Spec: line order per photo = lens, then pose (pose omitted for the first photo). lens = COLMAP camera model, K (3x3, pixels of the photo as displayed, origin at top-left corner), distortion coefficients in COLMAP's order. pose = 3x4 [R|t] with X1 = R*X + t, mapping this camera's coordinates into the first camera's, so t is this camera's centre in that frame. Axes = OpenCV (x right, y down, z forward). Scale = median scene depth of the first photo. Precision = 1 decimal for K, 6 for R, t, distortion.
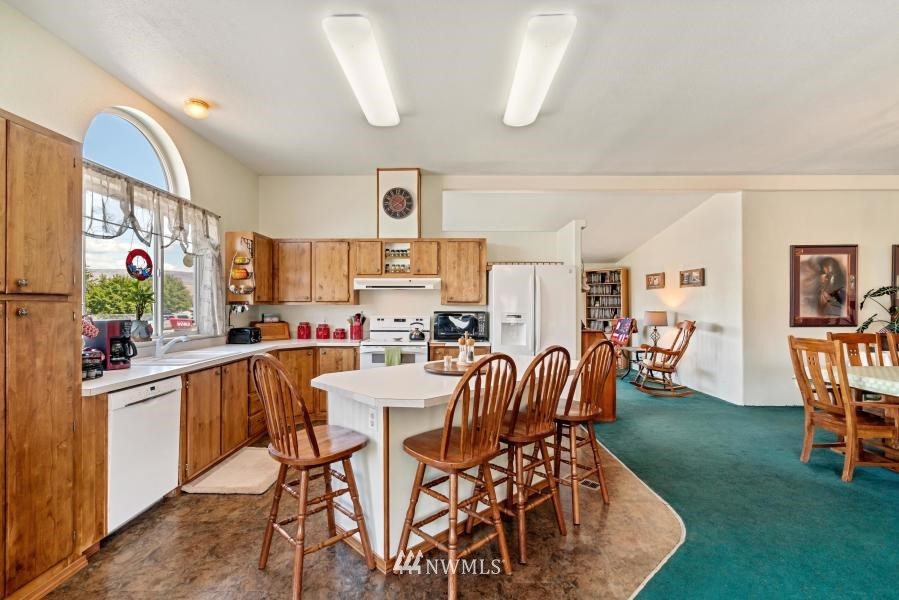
lens RADIAL K [[403.8, 0, 445.6], [0, 403.8, 302.1], [0, 0, 1]] dist [0.000395, 0.000241]
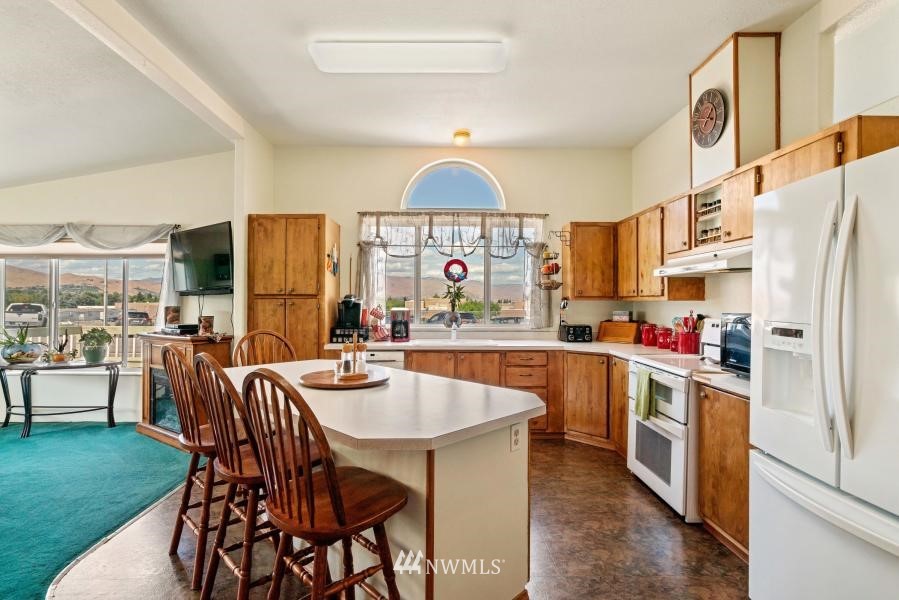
lens RADIAL K [[445.8, 0, 450.4], [0, 445.8, 296.6], [0, 0, 1]] dist [0.001214, 0.000690]
pose [[0.031761, -0.012228, -0.999421, 0.503789], [0.005328, 0.999913, -0.012065, 0.007966], [0.999481, -0.004942, 0.031824, 0.644017]]
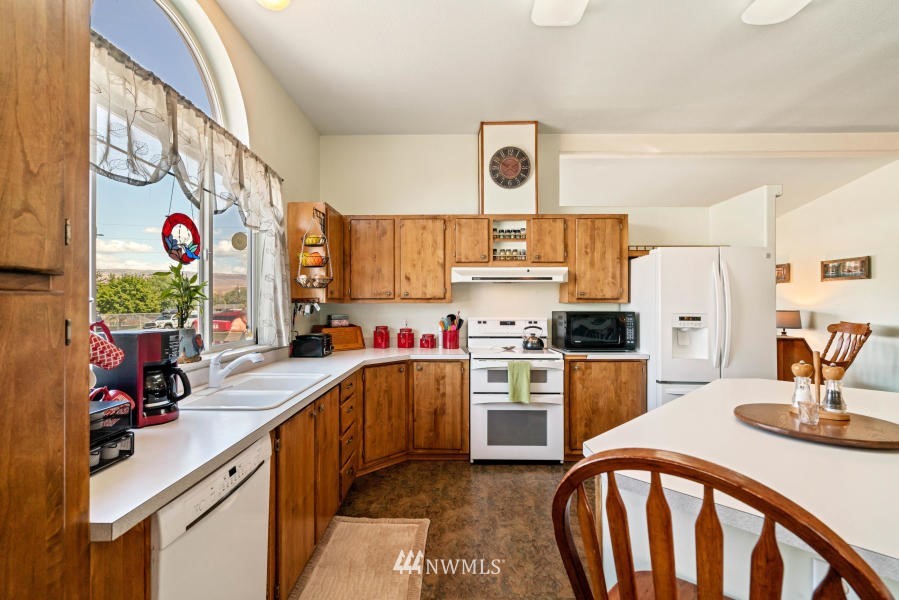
lens RADIAL K [[401.0, 0, 449.5], [0, 401.0, 300.0], [0, 0, 1]] dist [-0.000566, 0.000166]
pose [[0.999994, -0.001887, -0.002956, -0.236391], [0.001882, 0.999996, -0.001910, 0.002921], [0.002960, 0.001904, 0.999994, 0.263346]]
